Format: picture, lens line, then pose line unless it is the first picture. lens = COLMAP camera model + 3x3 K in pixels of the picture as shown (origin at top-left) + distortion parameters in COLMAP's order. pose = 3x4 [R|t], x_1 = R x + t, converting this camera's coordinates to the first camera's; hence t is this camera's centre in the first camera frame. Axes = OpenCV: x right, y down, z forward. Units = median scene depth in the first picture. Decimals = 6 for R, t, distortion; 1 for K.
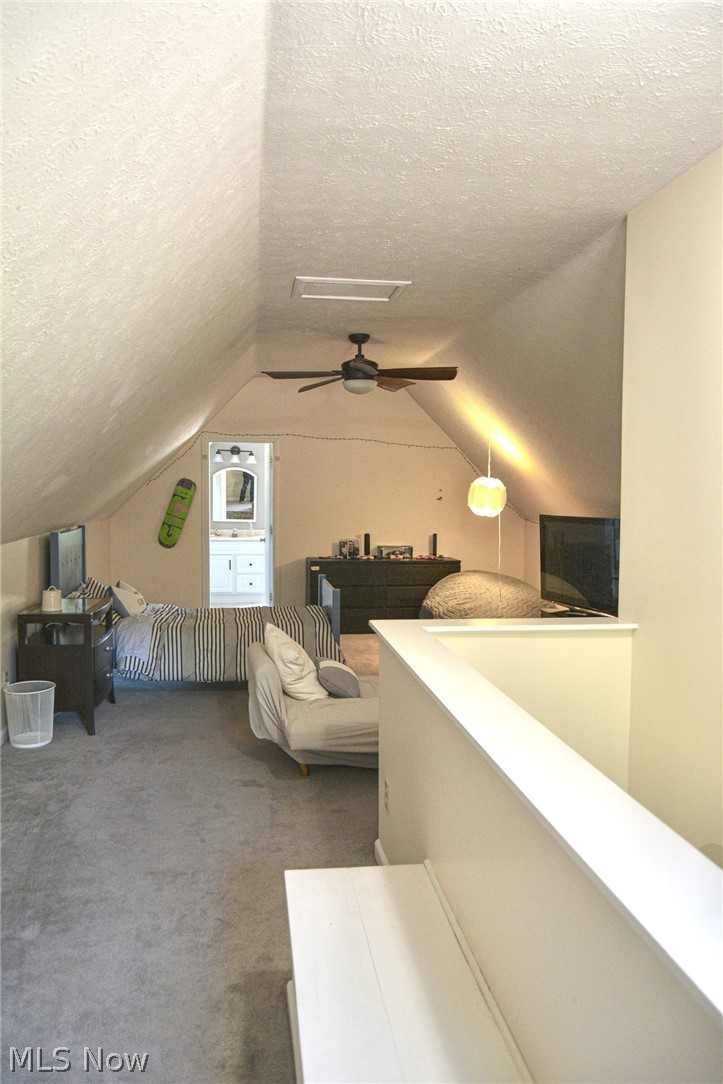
lens RADIAL K [[861.1, 0, 362.1], [0, 861.1, 541.7], [0, 0, 1]] dist [-0.015269, 0.009855]
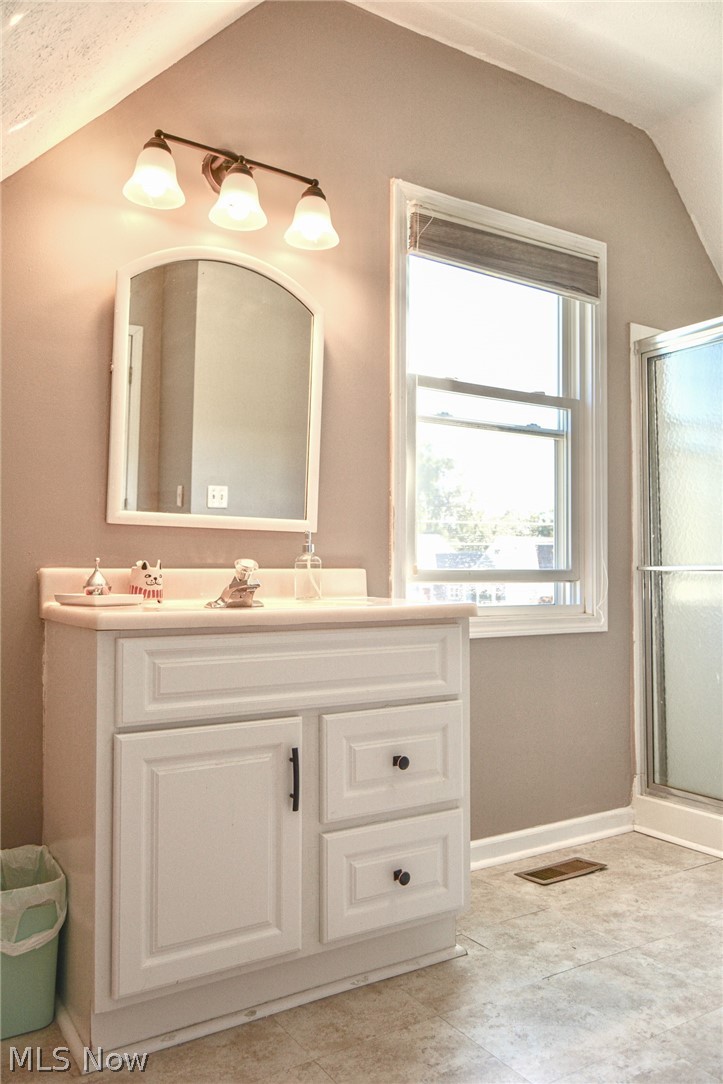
lens RADIAL K [[861.1, 0, 360.3], [0, 861.1, 542.1], [0, 0, 1]] dist [-0.015269, 0.009855]
pose [[0.904326, 0.001040, 0.426840, -0.209374], [0.039041, 0.995604, -0.085141, -0.002840], [-0.425052, 0.093660, 0.900310, 0.842852]]
